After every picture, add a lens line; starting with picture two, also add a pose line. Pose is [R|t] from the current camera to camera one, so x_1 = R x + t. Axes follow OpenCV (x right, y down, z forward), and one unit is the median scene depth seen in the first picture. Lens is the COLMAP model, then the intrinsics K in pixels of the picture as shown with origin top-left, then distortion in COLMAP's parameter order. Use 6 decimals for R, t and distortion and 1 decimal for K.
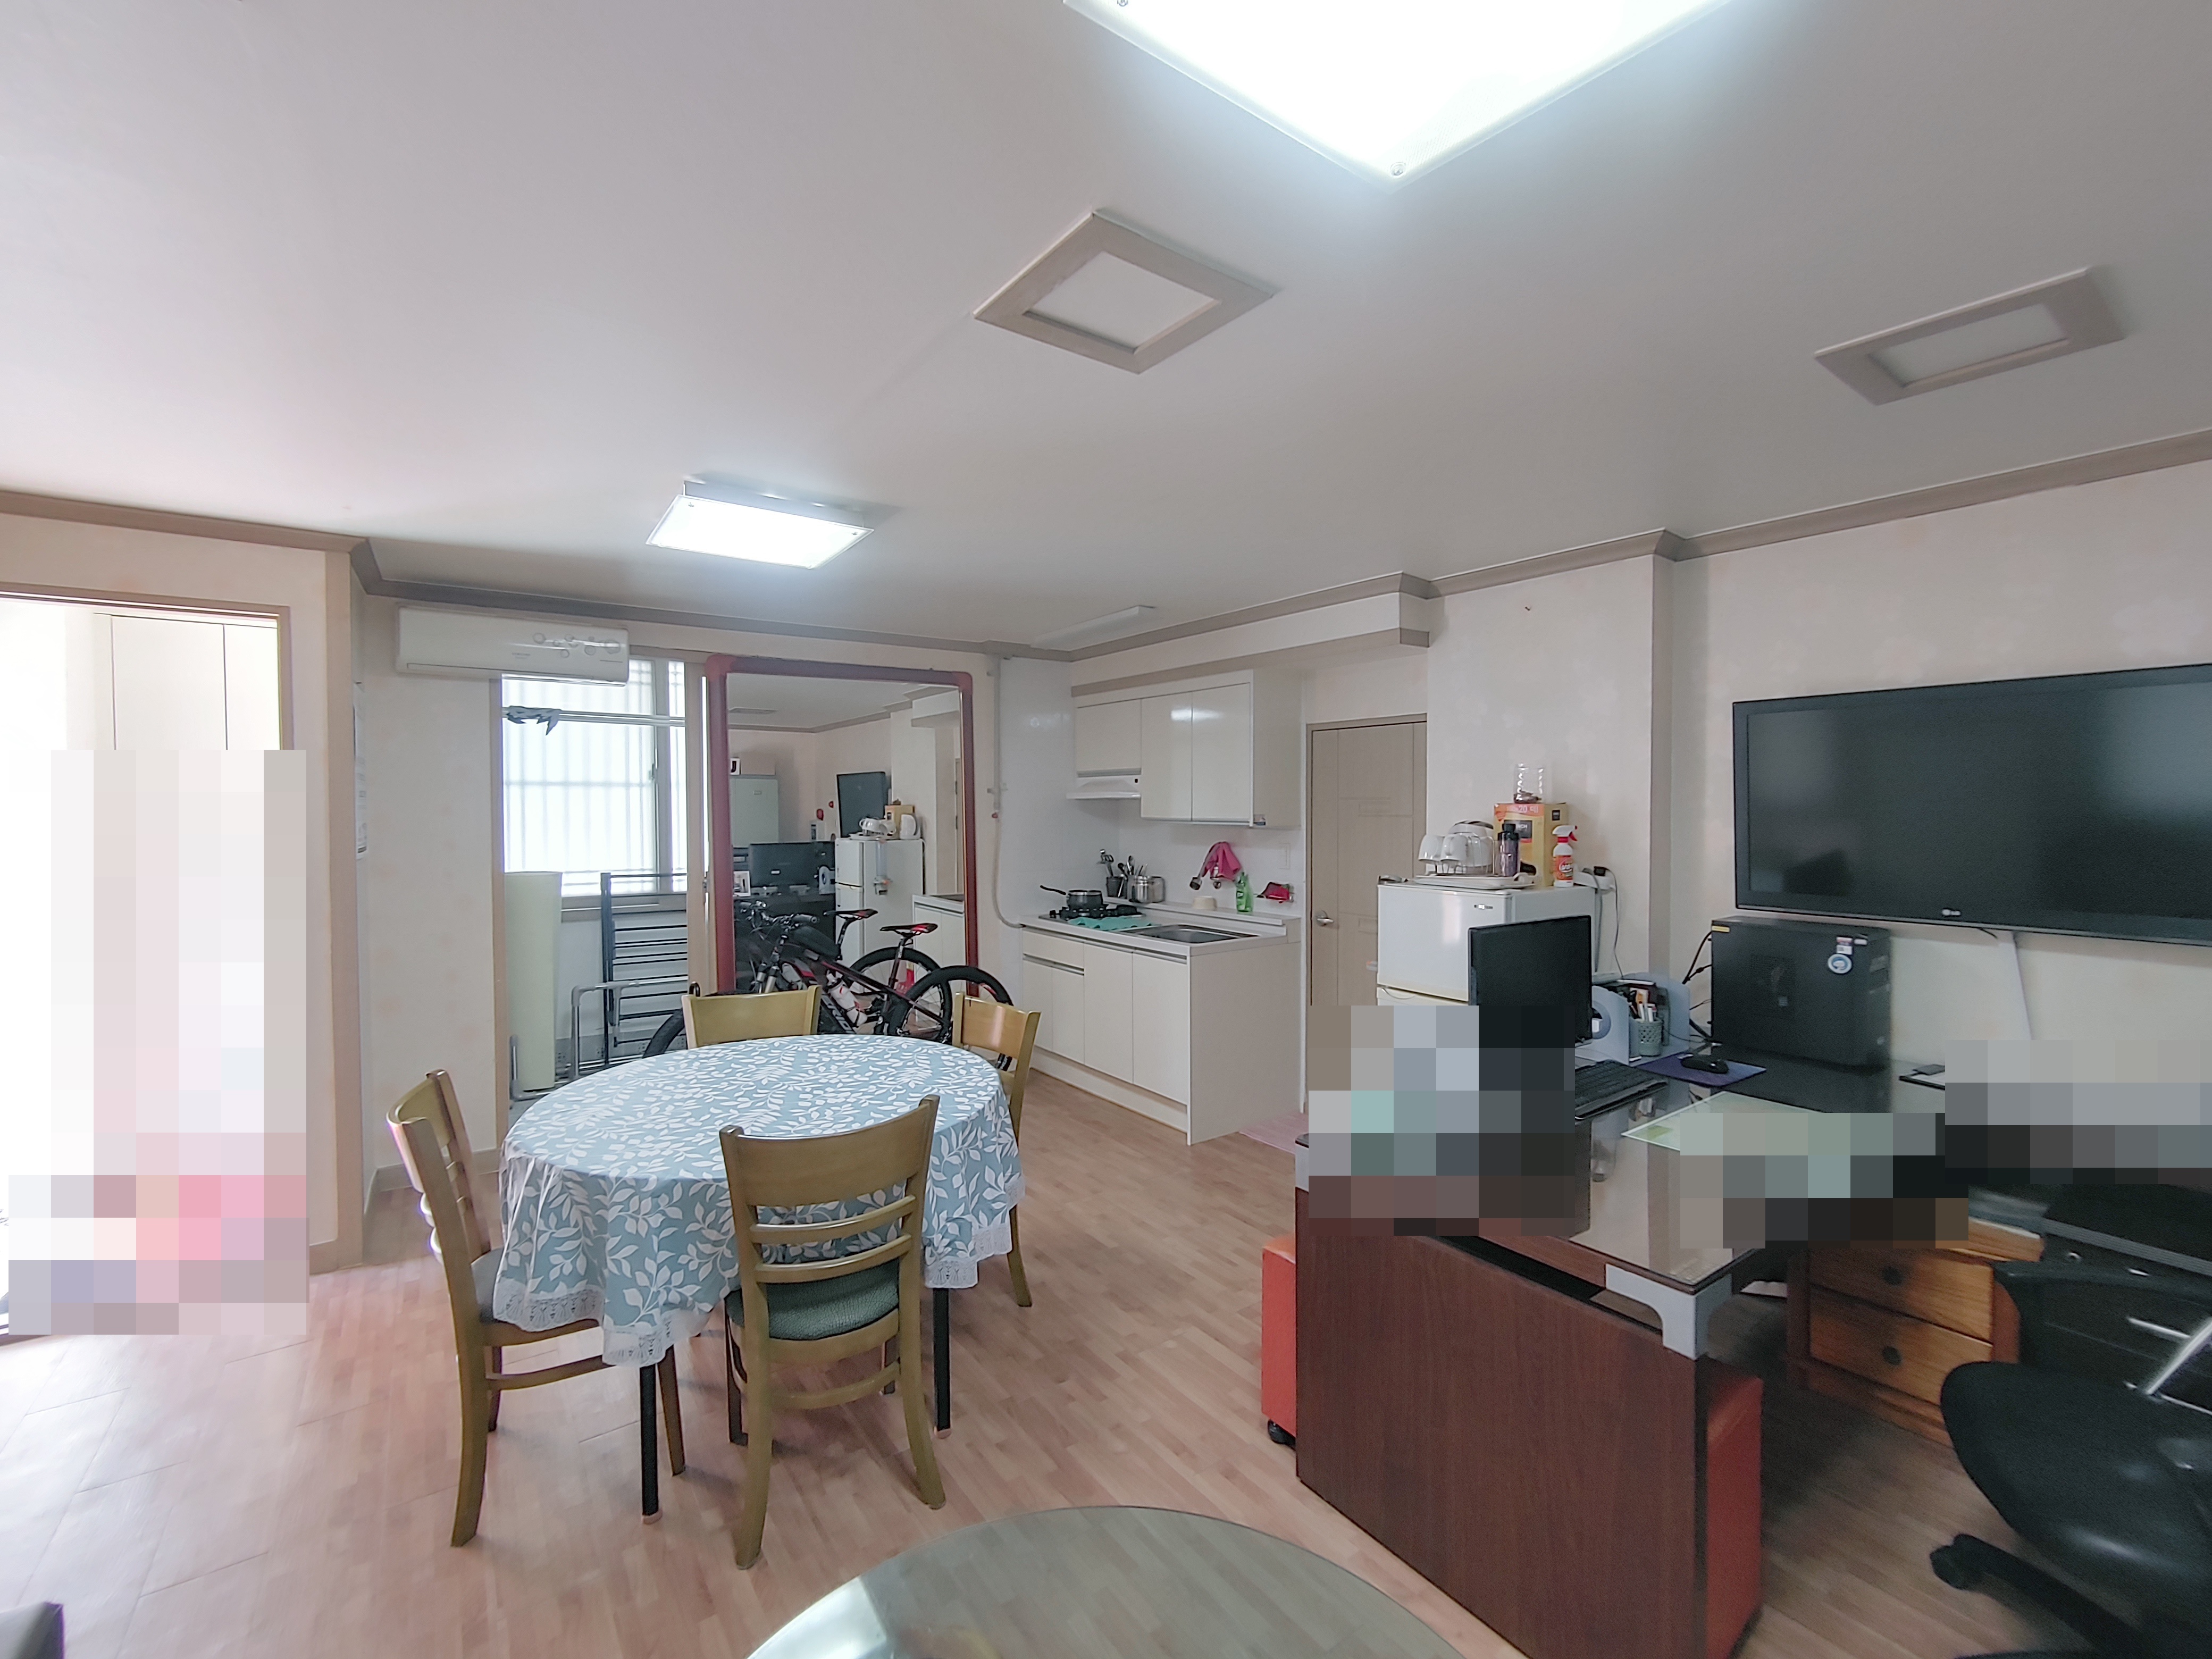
lens RADIAL K [[948.8, 0, 1106.0], [0, 948.8, 829.5], [0, 0, 1]] dist [-0.000510, -0.000067]
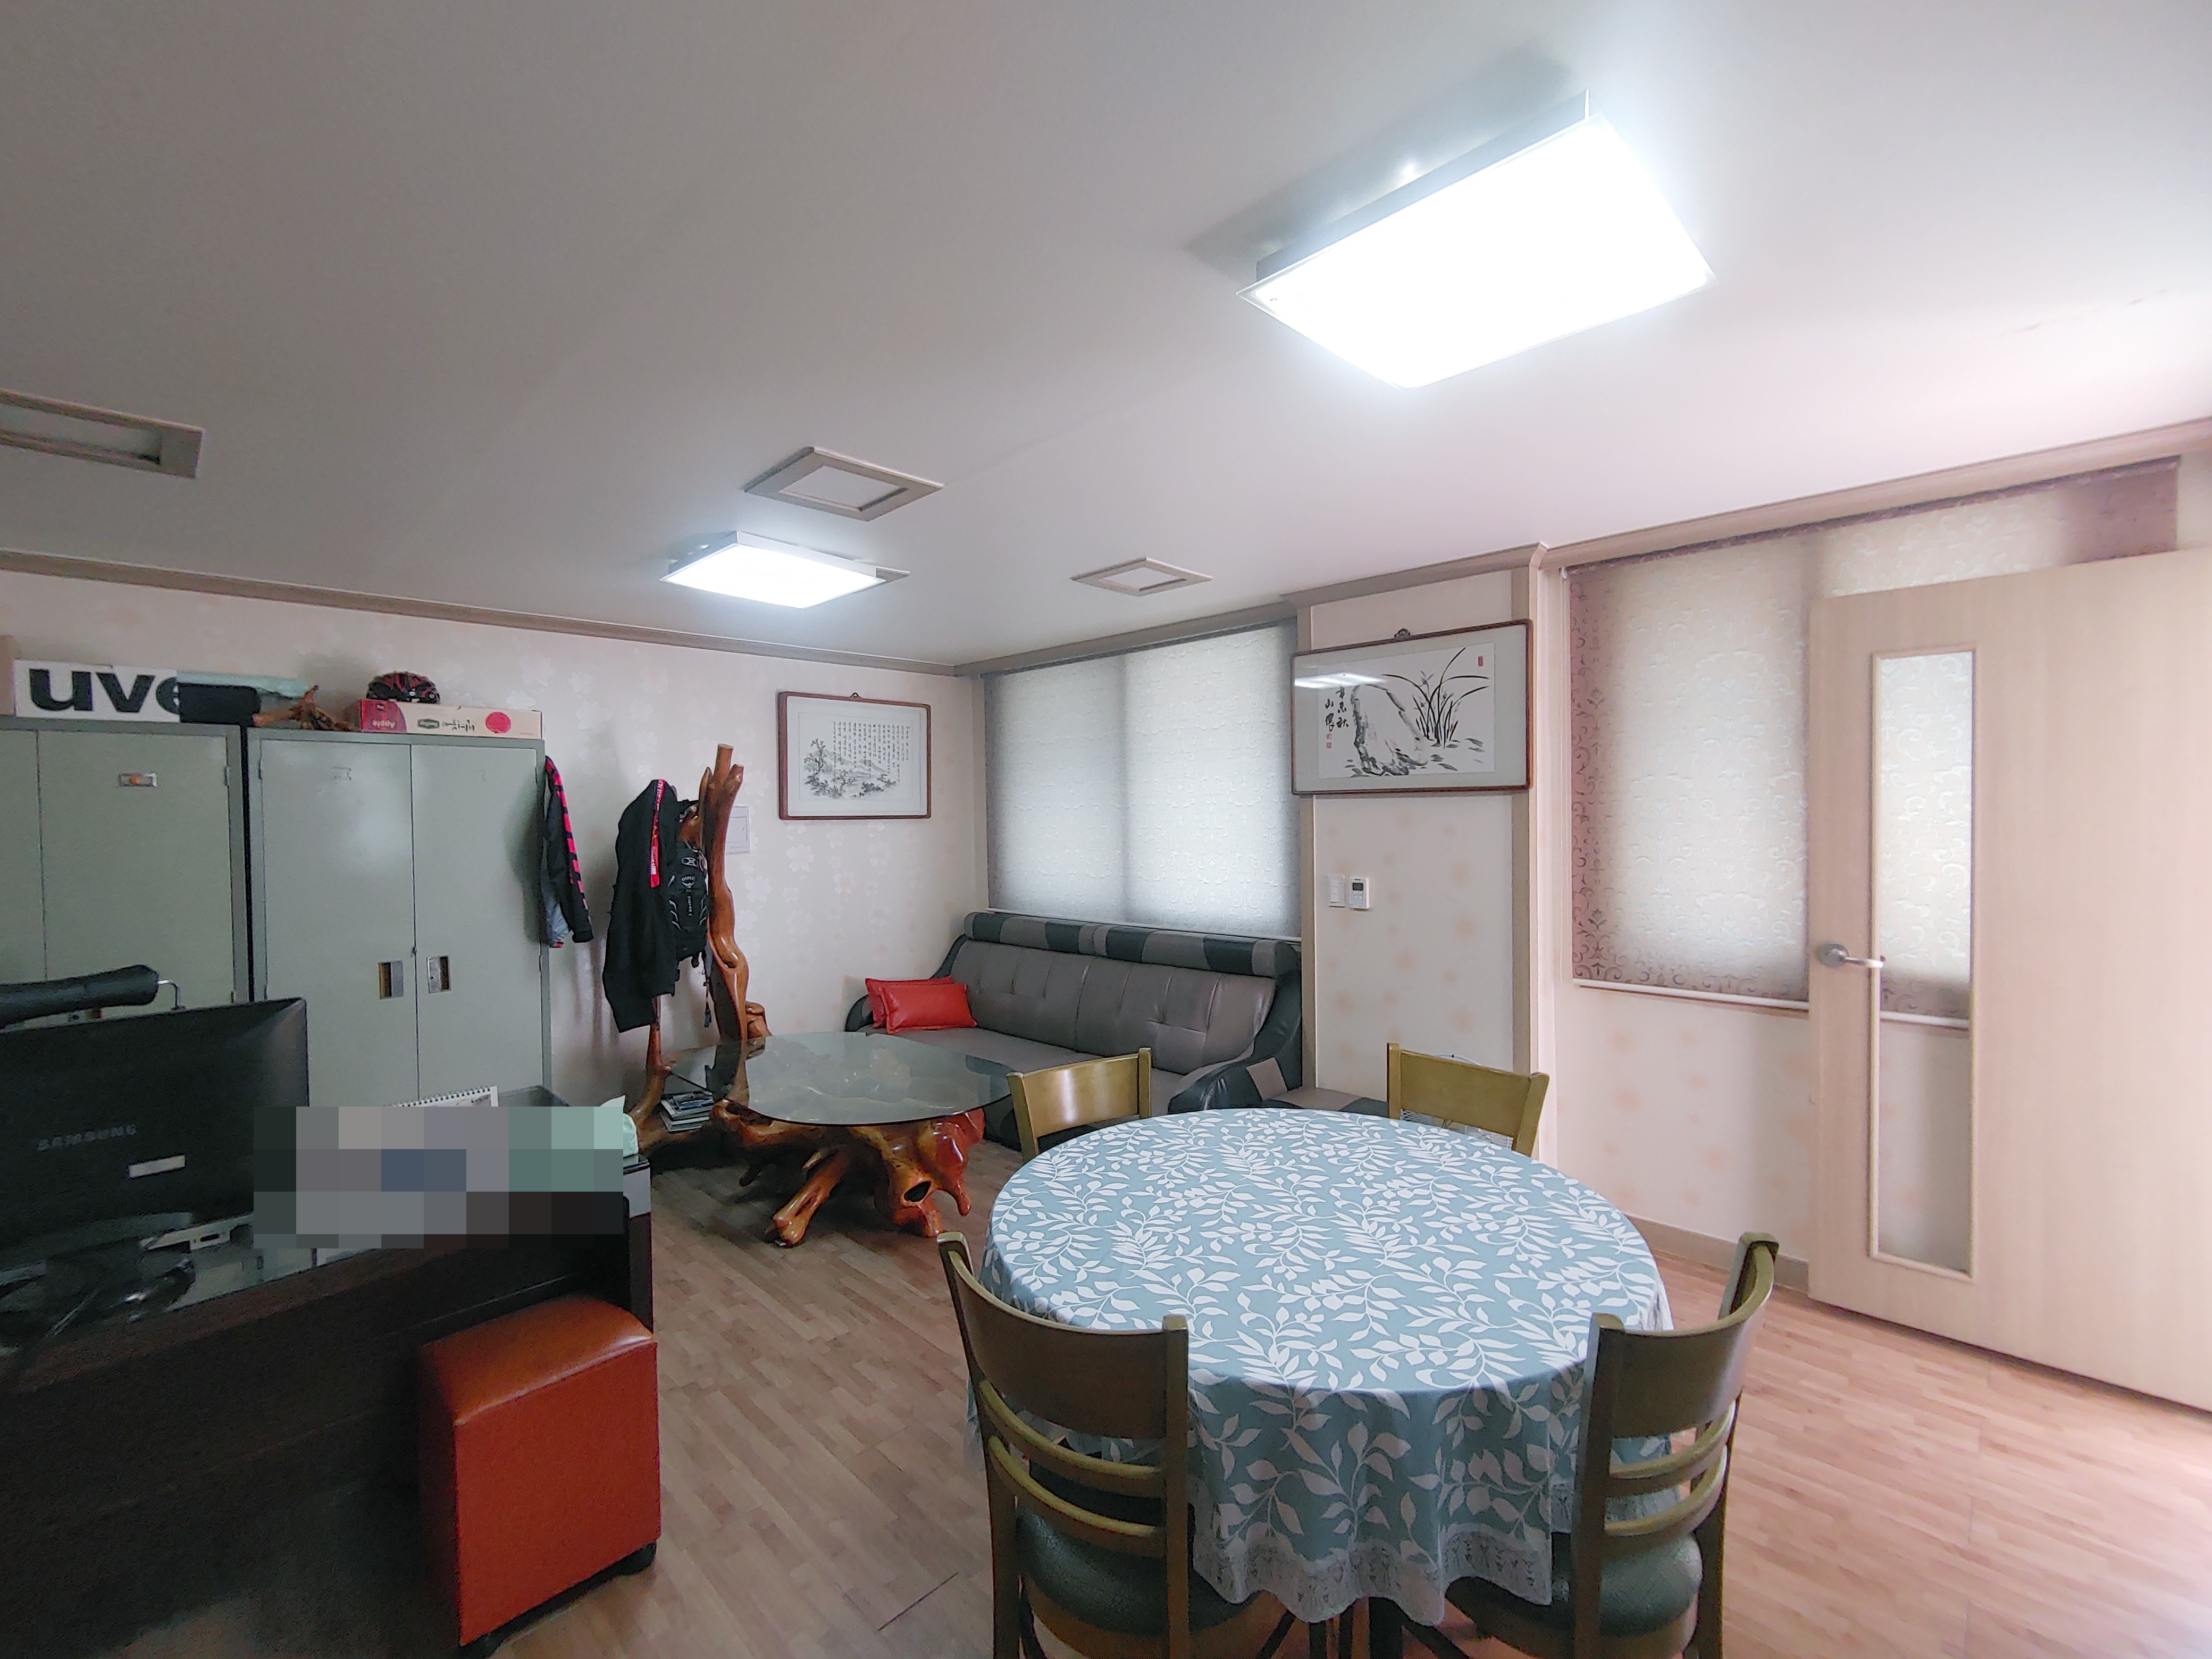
lens RADIAL K [[934.9, 0, 1106.0], [0, 934.9, 829.5], [0, 0, 1]] dist [0.001969, 0.000147]
pose [[-0.985173, 0.016220, -0.170798, -0.081758], [0.008522, 0.998919, 0.045707, -0.042472], [0.171355, 0.043573, -0.984245, 1.603091]]
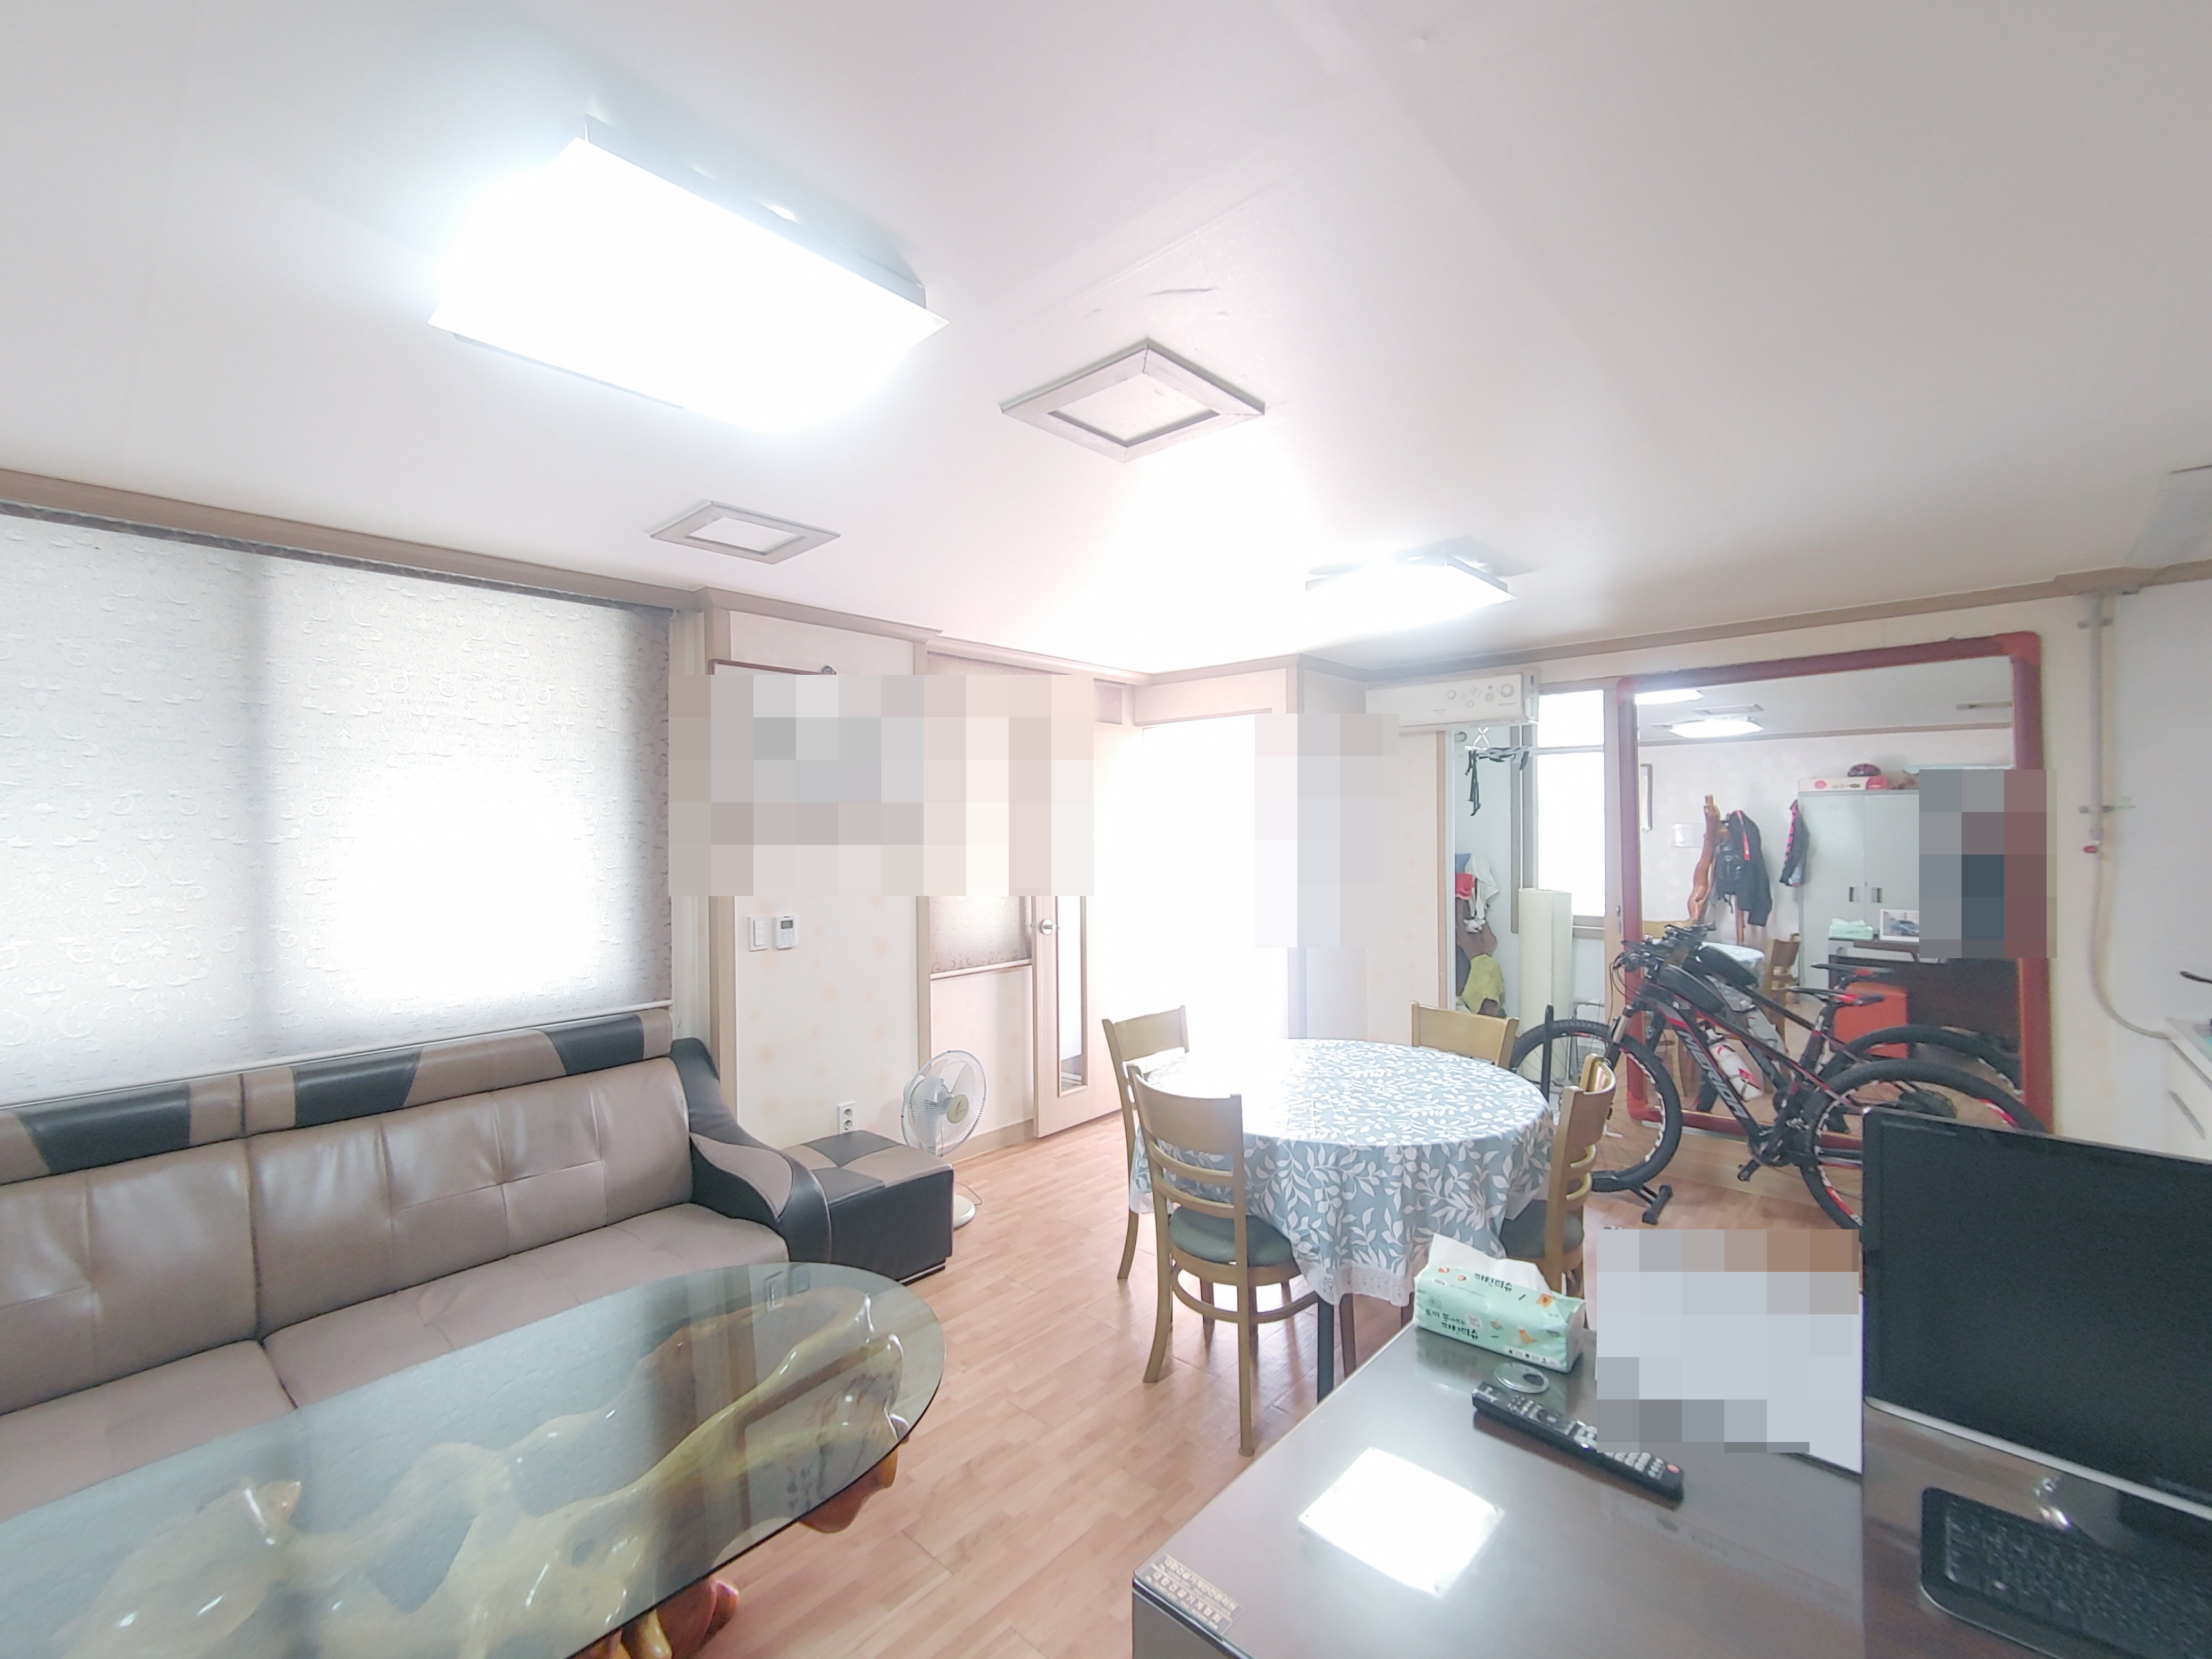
lens RADIAL K [[934.9, 0, 1106.0], [0, 934.9, 829.5], [0, 0, 1]] dist [0.001969, 0.000147]
pose [[0.207165, -0.000315, -0.978306, 0.696203], [-0.017698, 0.999835, -0.004070, -0.026573], [0.978146, 0.018158, 0.207125, 0.460978]]
